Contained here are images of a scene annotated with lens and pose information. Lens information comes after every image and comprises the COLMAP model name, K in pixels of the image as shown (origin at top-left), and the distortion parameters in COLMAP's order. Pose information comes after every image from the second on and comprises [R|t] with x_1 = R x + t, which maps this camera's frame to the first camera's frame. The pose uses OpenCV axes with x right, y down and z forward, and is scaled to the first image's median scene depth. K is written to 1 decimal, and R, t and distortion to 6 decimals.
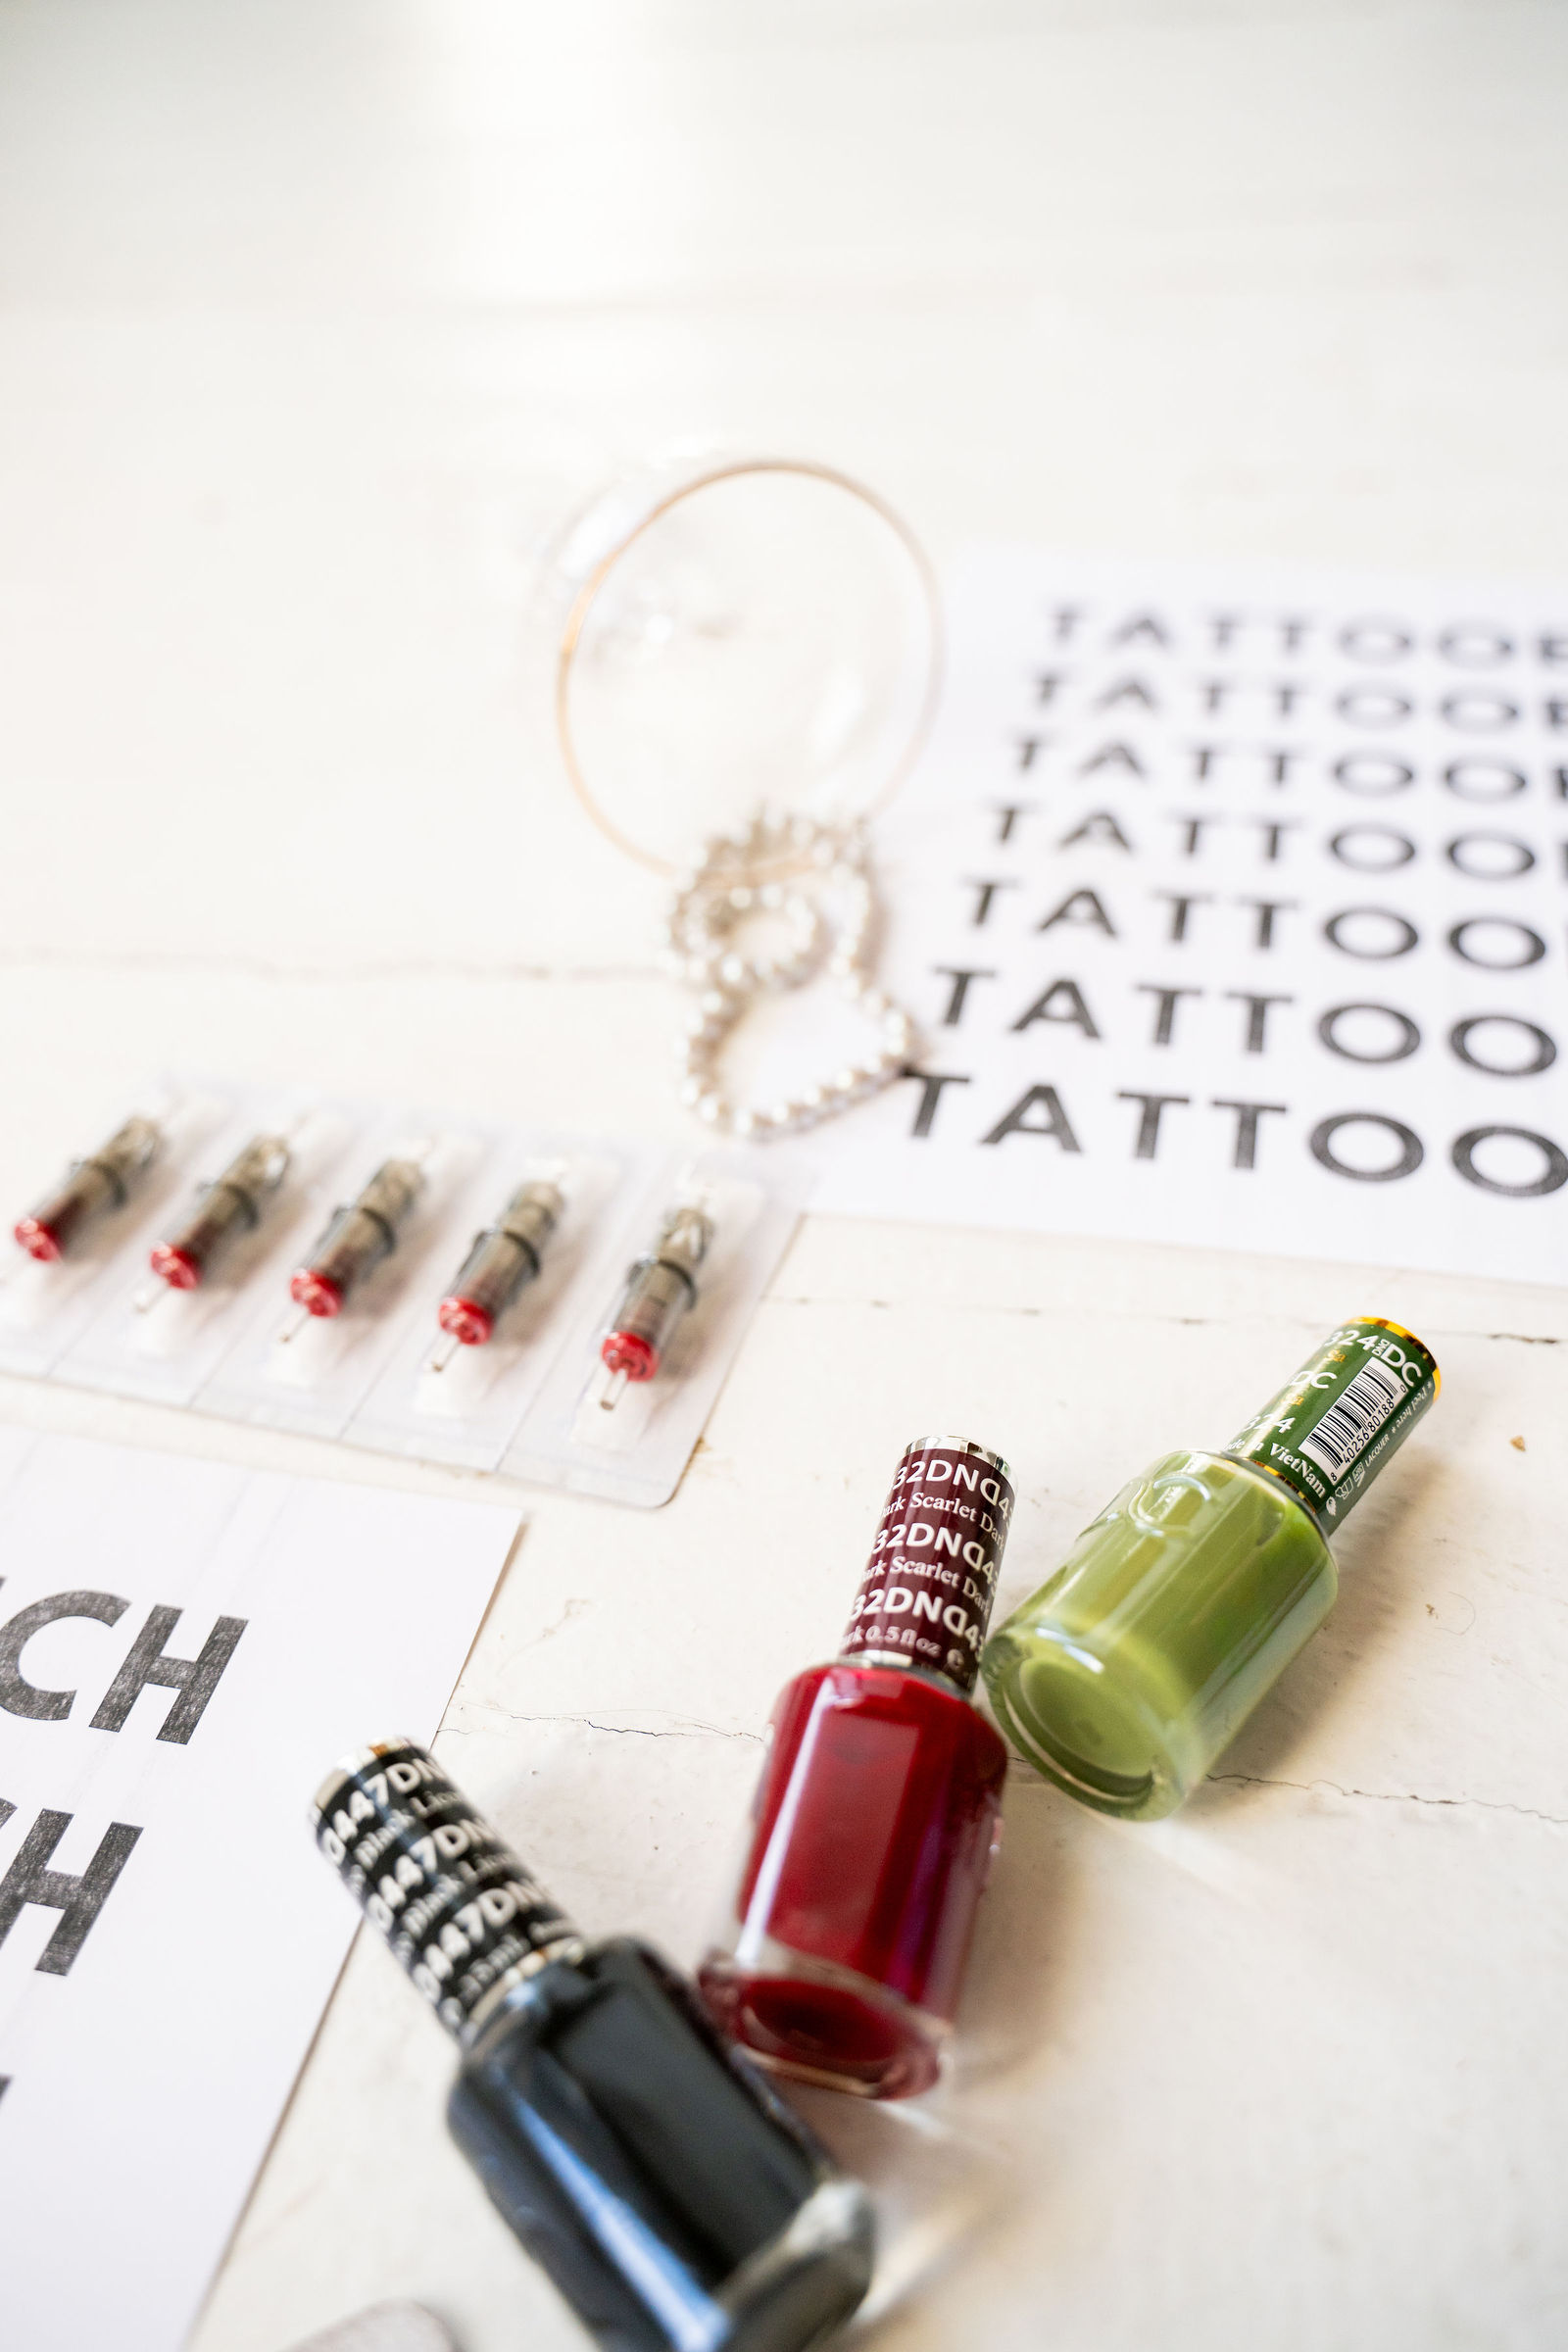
lens RADIAL K [[1882.1, 0, 767.9], [0, 1882.1, 1181.3], [0, 0, 1]] dist [0.000571, -0.005156]
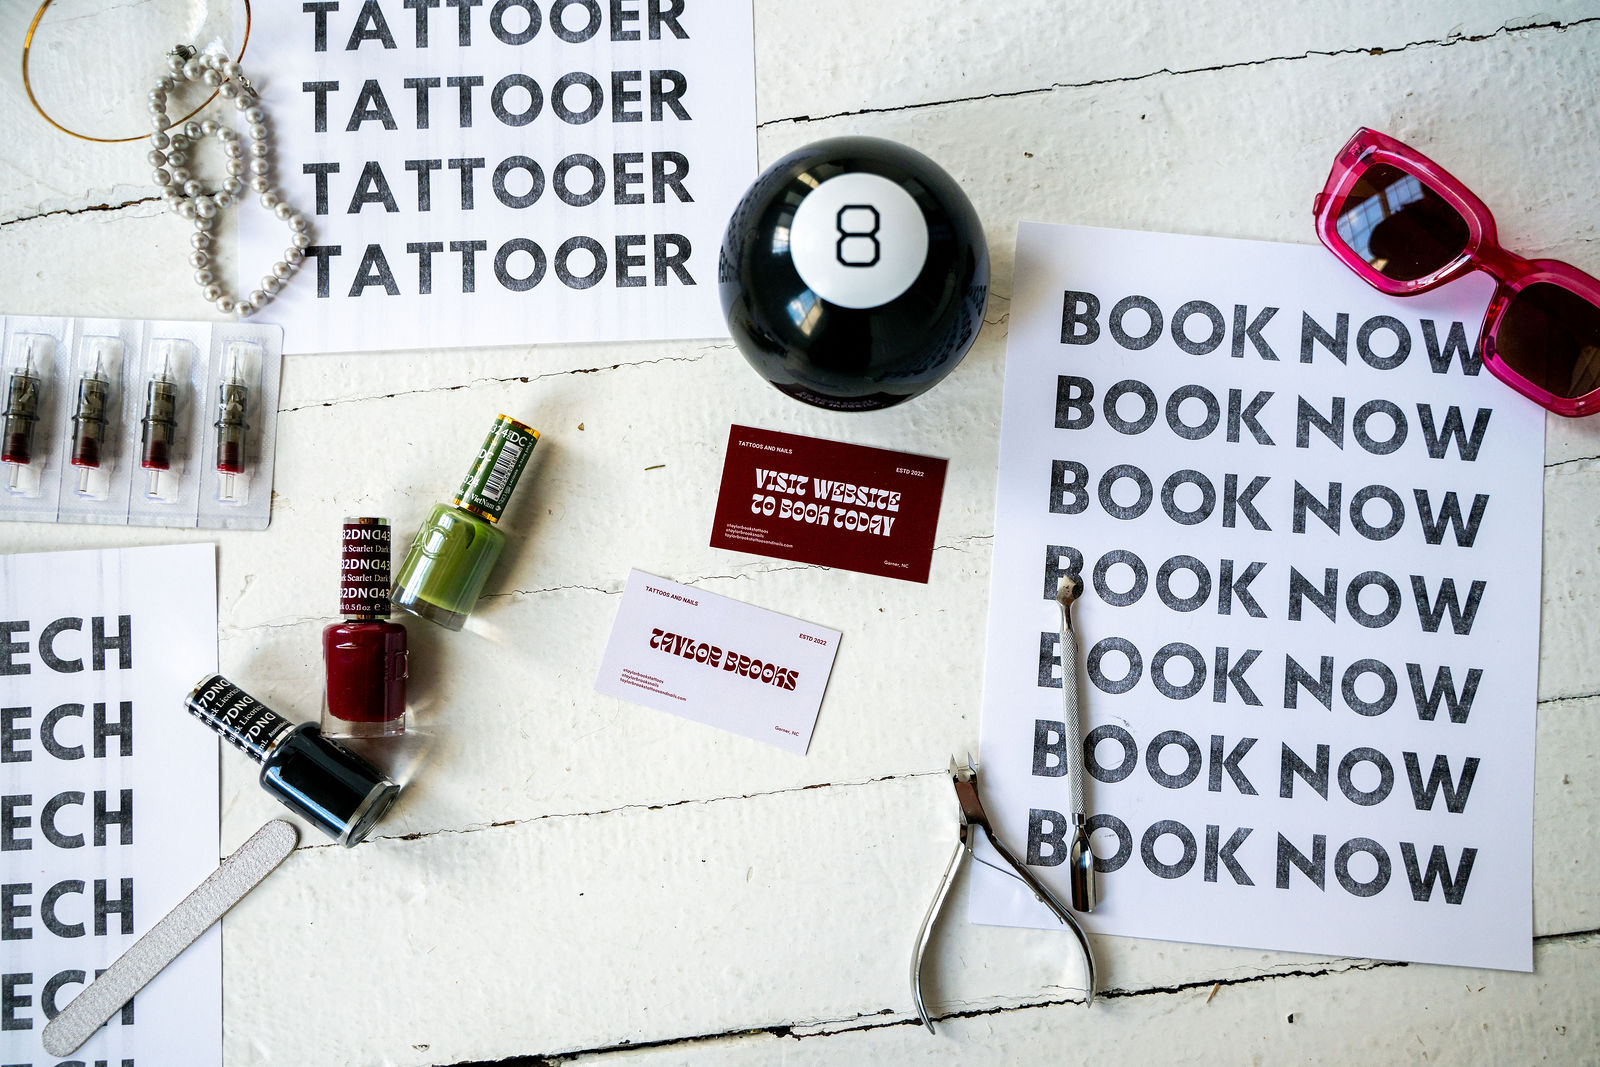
lens RADIAL K [[1280.3, 0, 799.1], [0, 1280.3, 536.8], [0, 0, 1]] dist [0.000571, -0.005156]
pose [[0.960070, -0.268445, 0.078758, 0.485350], [0.139388, 0.703089, 0.697307, -0.909286], [-0.242562, -0.658486, 0.712432, -0.422211]]
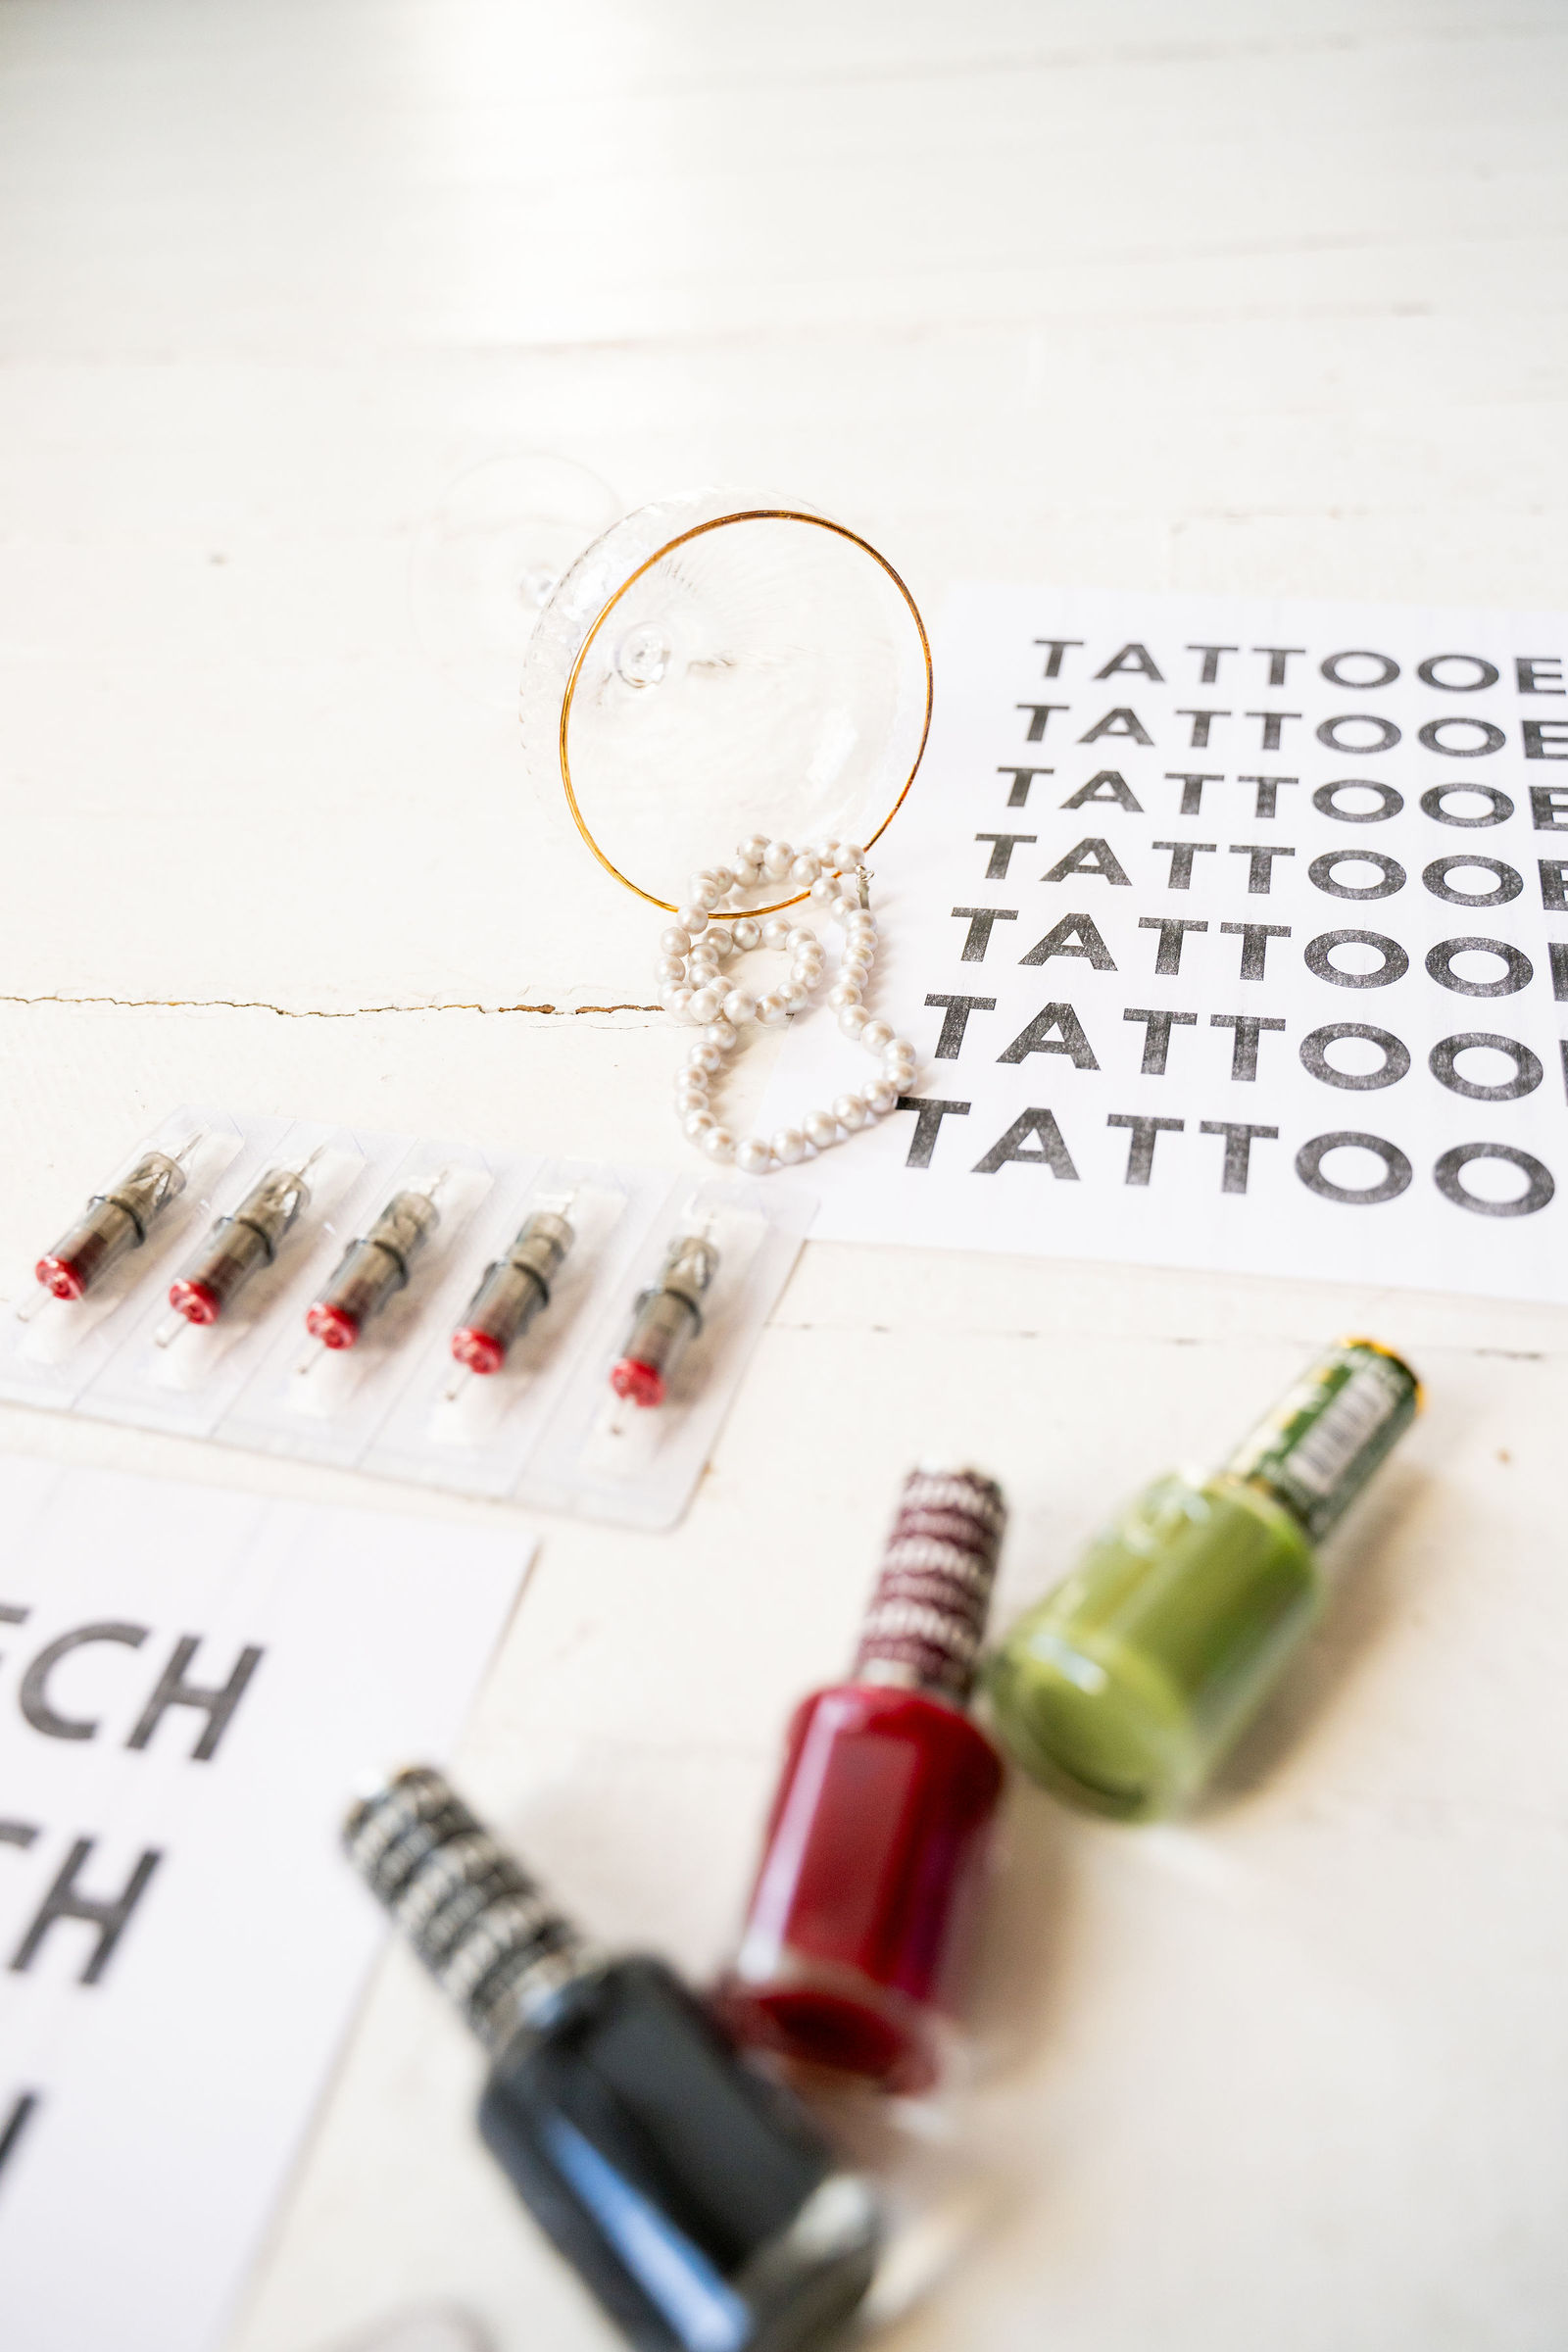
lens RADIAL K [[1882.1, 0, 763.7], [0, 1882.1, 1163.1], [0, 0, 1]] dist [0.000571, -0.005156]
pose [[0.999880, -0.014336, -0.005835, 0.003111], [0.014213, 0.999686, -0.020658, -0.004954], [0.006129, 0.020573, 0.999770, -0.029606]]
